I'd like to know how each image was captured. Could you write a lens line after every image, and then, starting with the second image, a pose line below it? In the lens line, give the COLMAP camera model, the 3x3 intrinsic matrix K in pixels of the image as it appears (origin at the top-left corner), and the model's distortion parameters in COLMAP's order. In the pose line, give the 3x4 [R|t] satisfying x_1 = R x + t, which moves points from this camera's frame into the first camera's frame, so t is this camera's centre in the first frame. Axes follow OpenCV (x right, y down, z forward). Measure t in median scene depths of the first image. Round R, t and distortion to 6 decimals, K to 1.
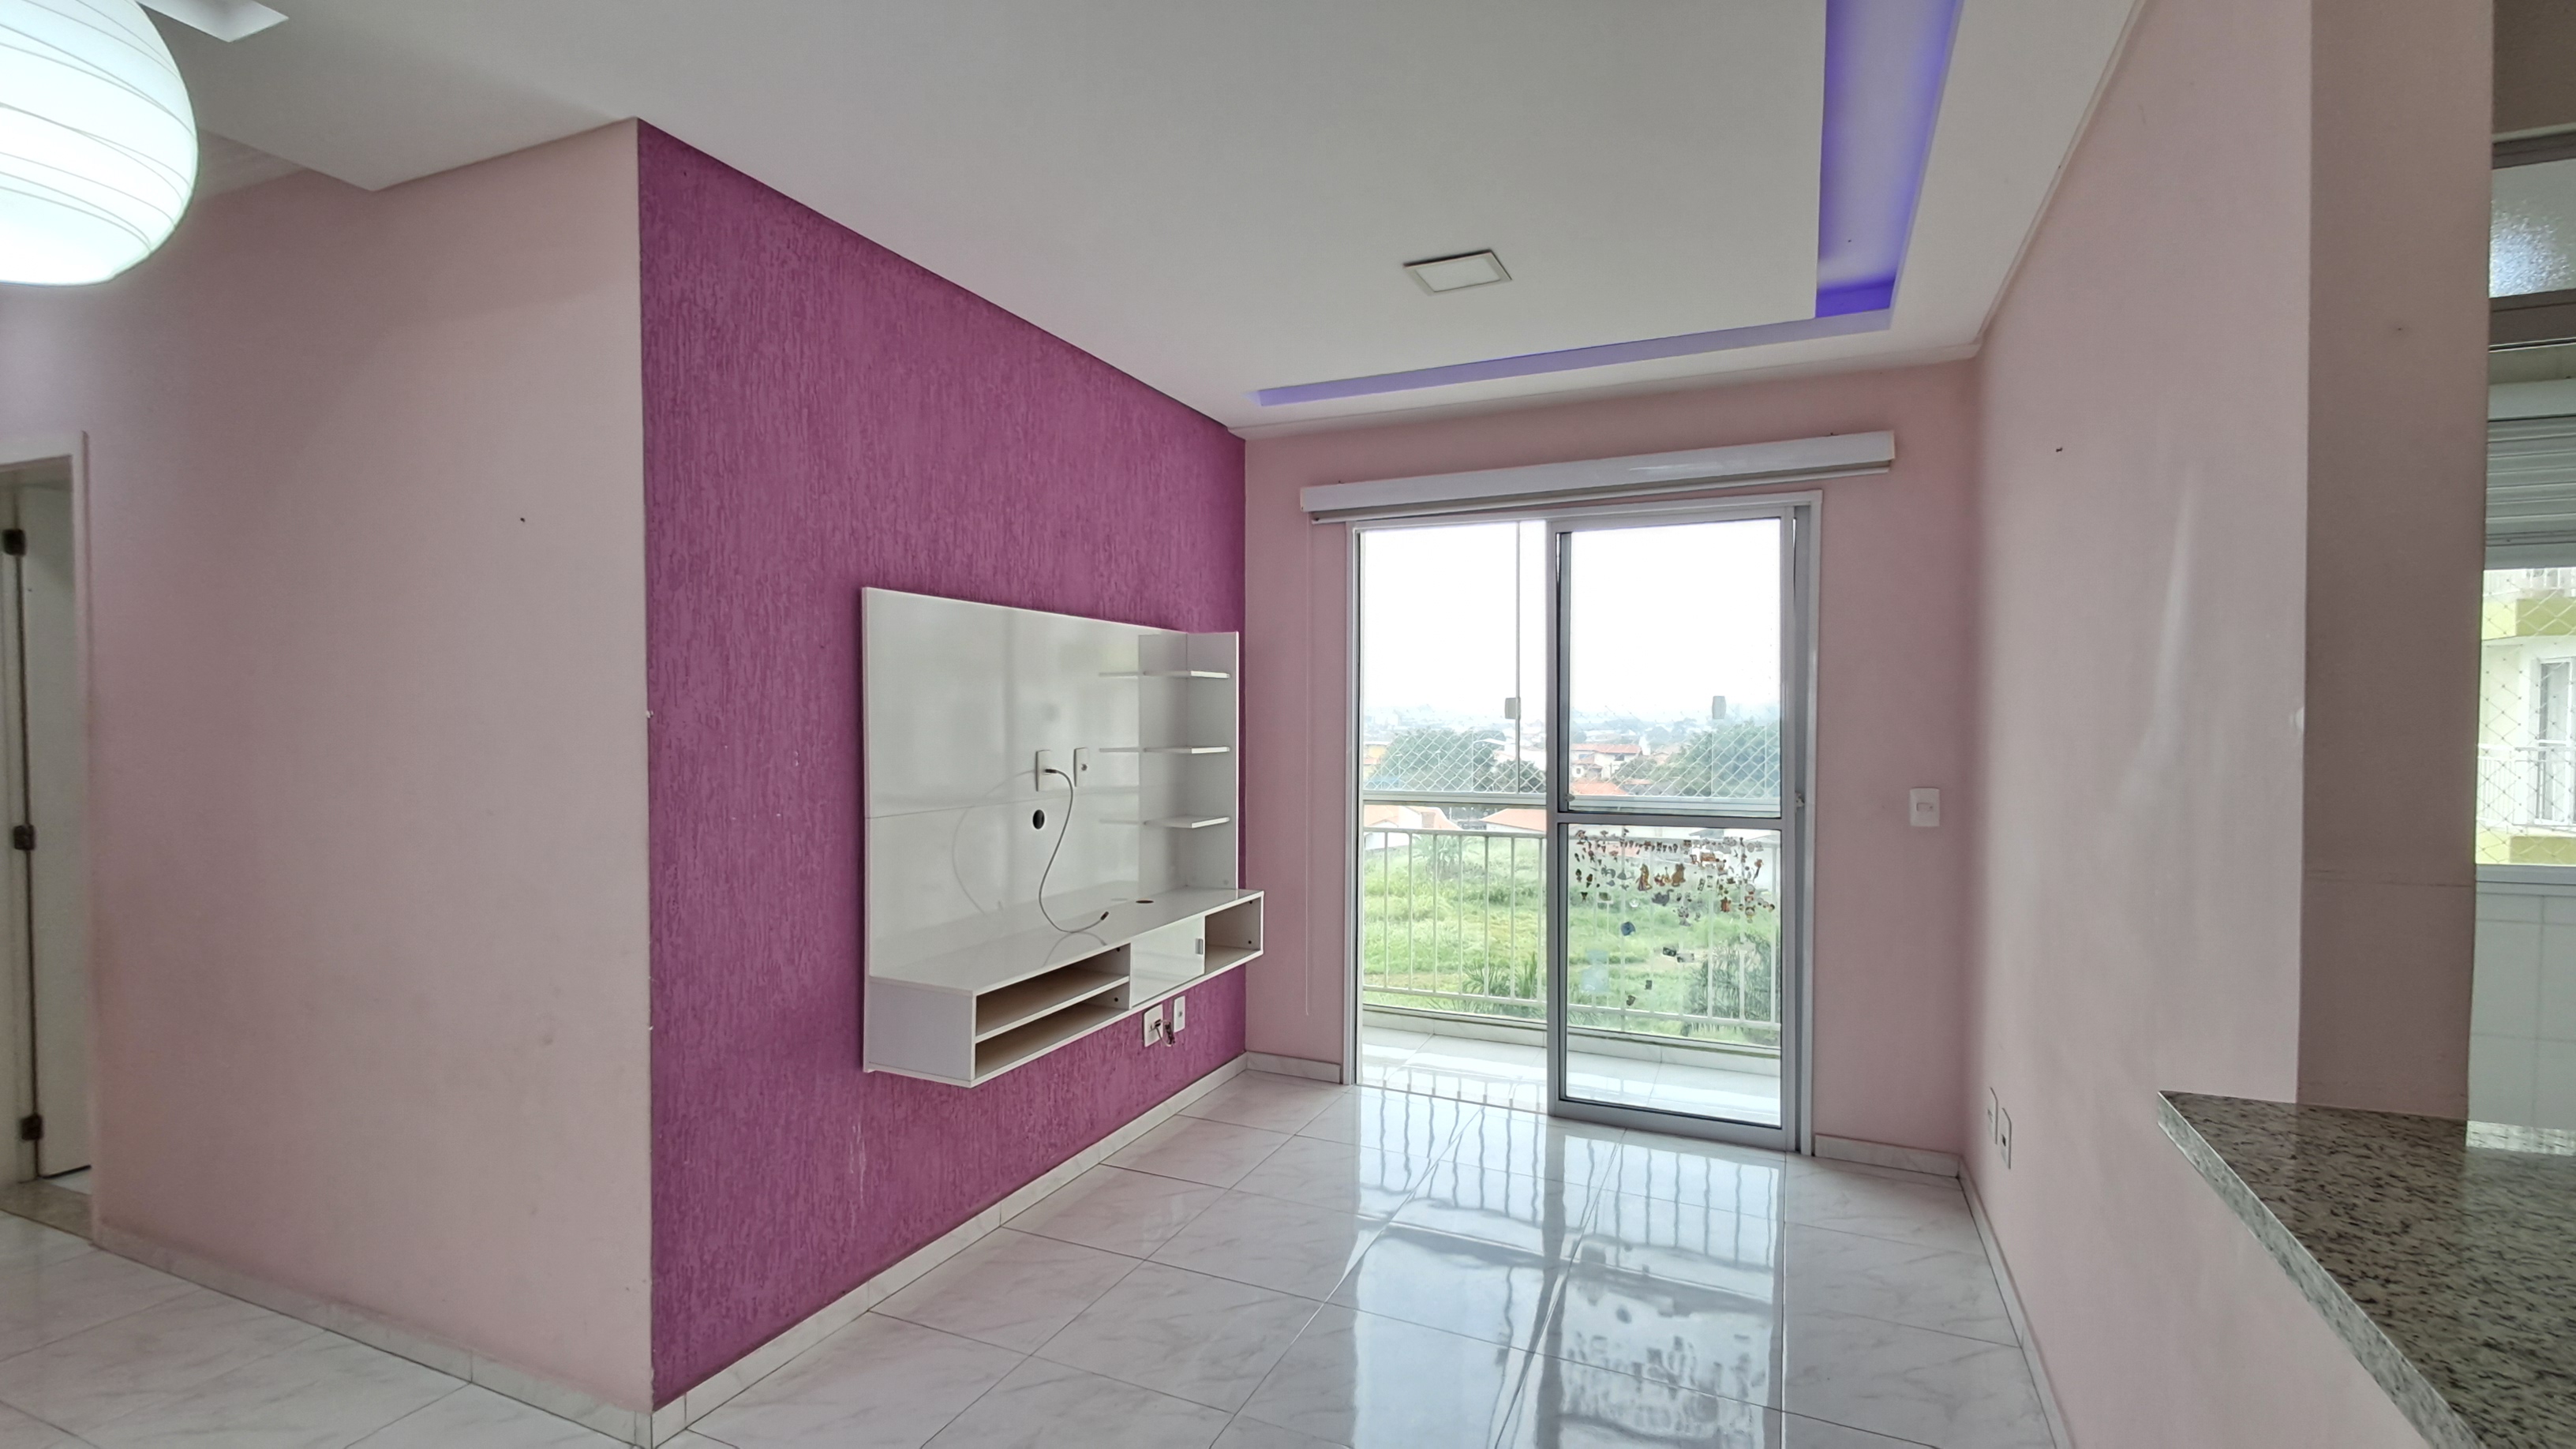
lens RADIAL K [[1158.4, 0, 1261.6], [0, 1158.4, 736.1], [0, 0, 1]] dist [0.010653, -0.000047]
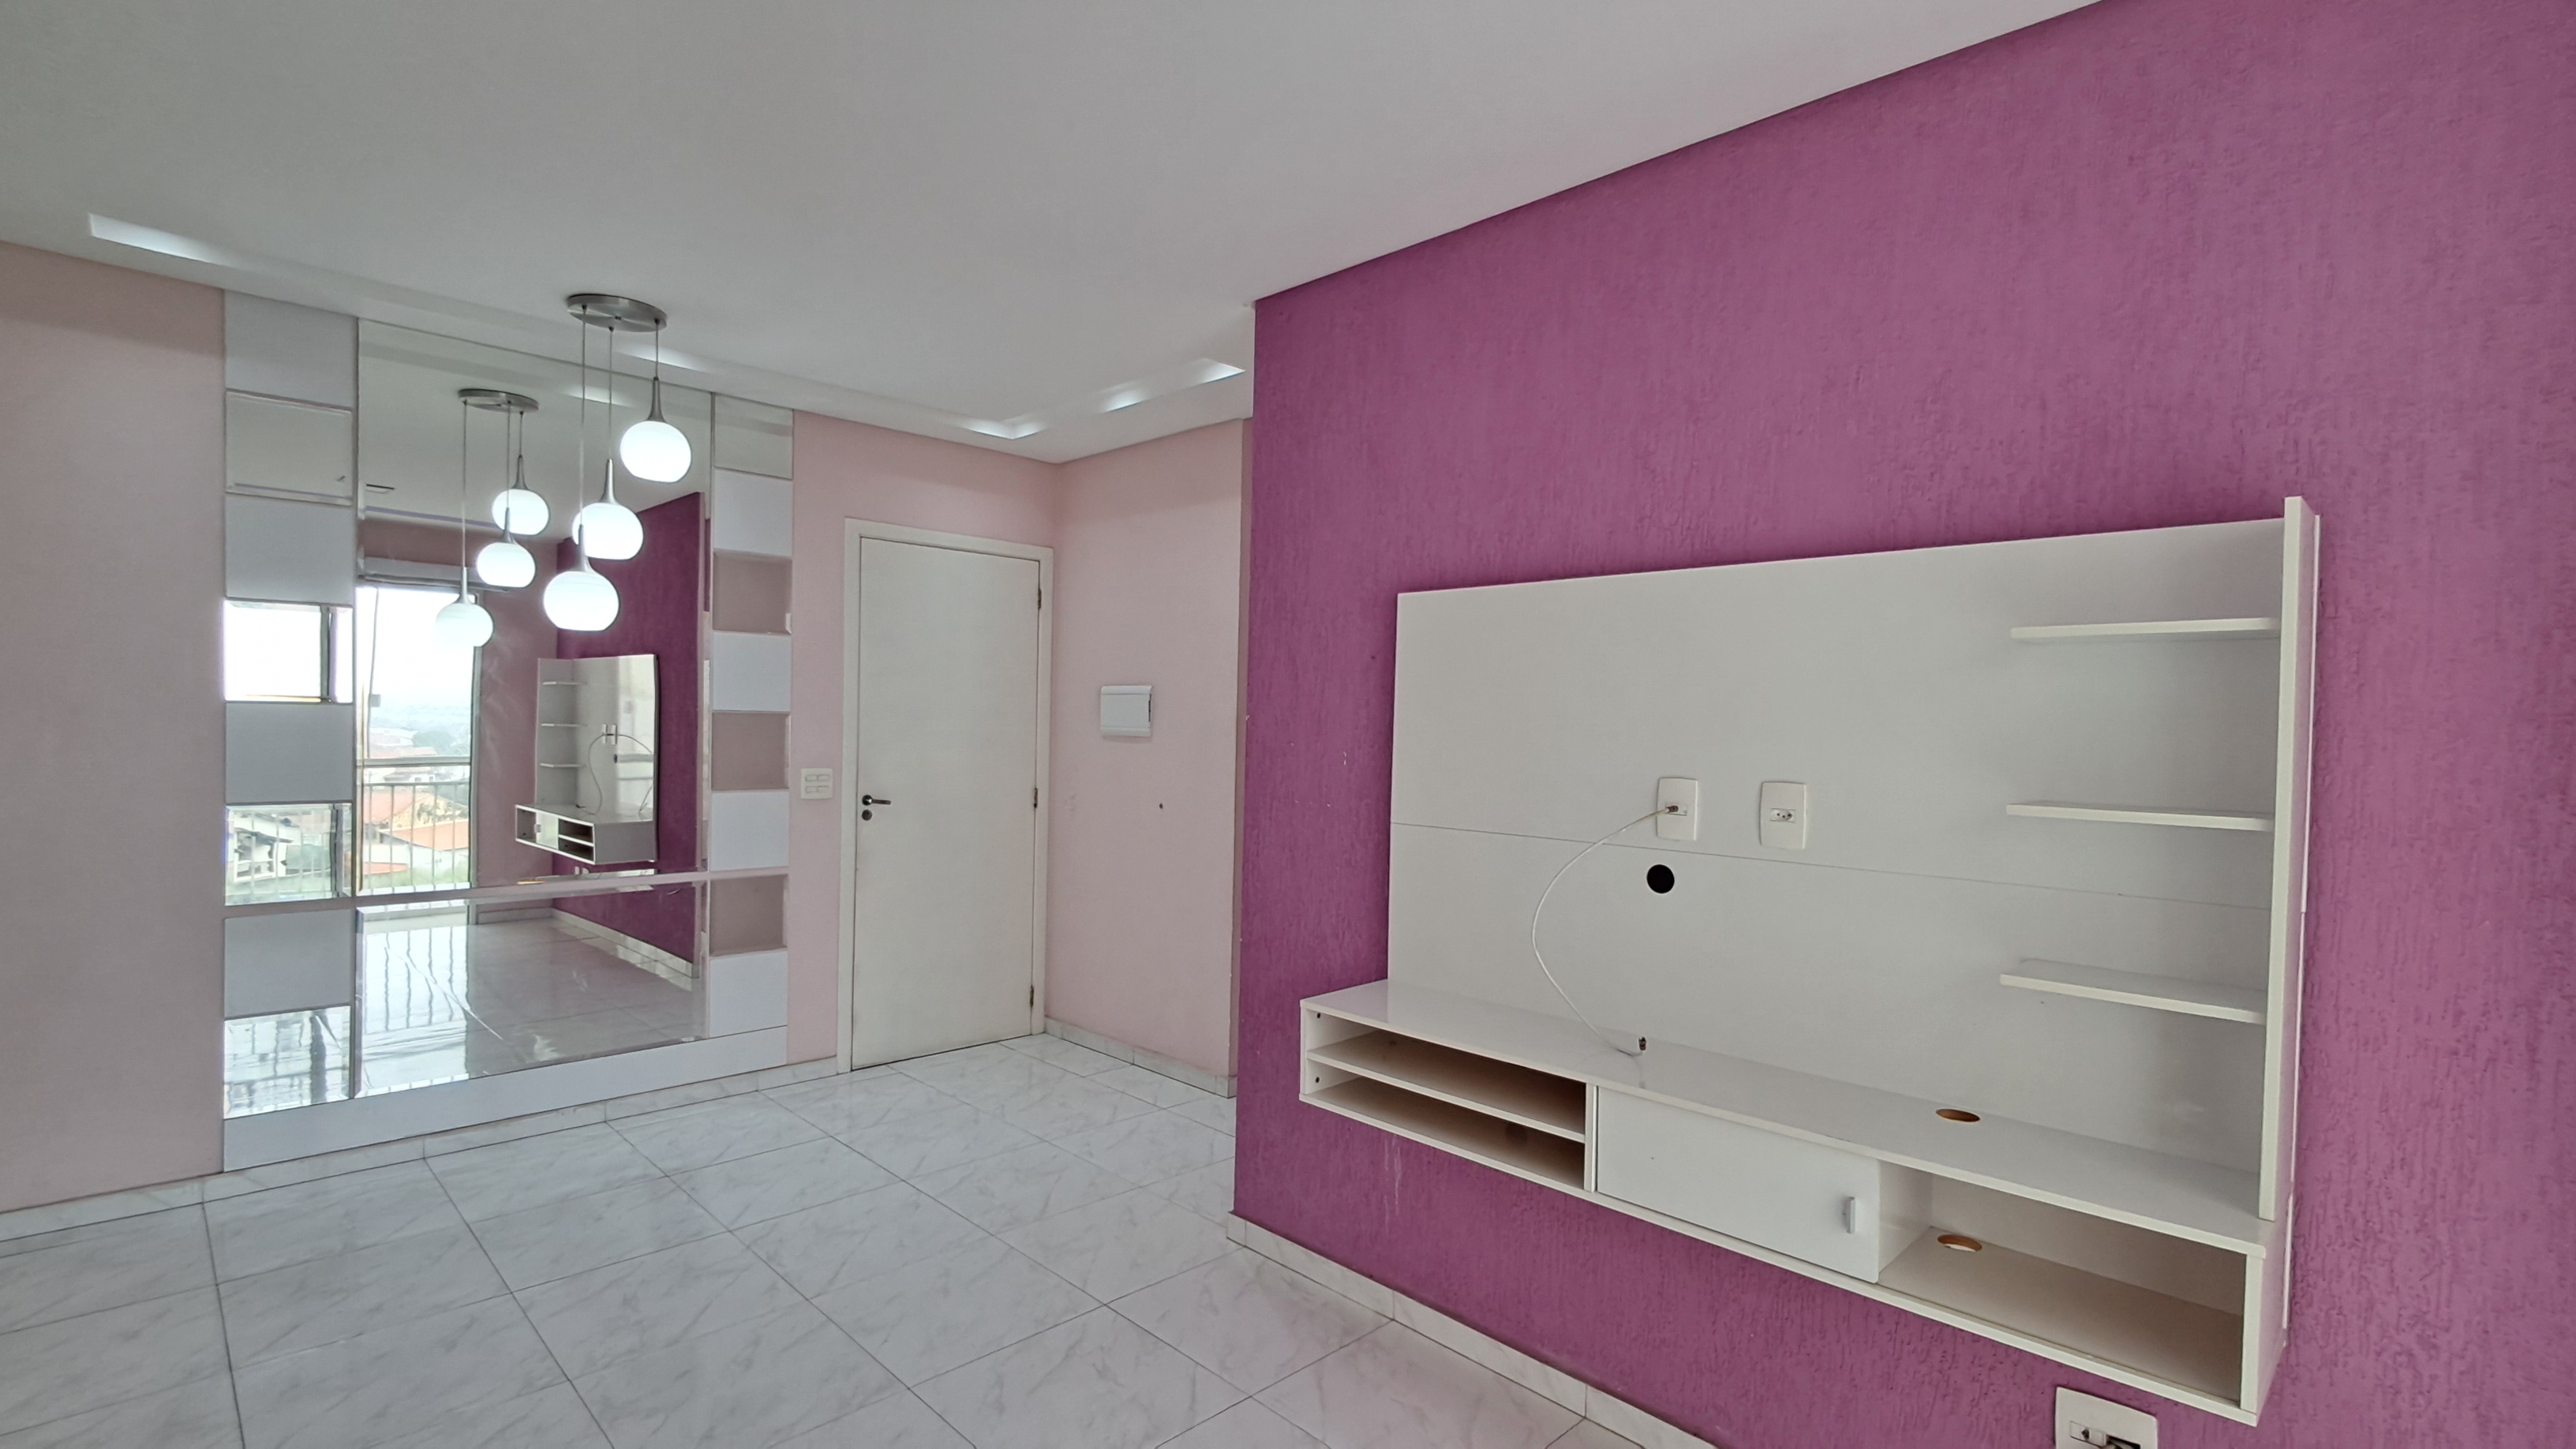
lens RADIAL K [[1158.4, 0, 1261.6], [0, 1158.4, 736.1], [0, 0, 1]] dist [0.010653, -0.000047]
pose [[-0.363891, -0.001129, -0.931441, 0.640733], [-0.041395, 0.999031, 0.014961, -0.014927], [0.930521, 0.044002, -0.363585, 1.262170]]
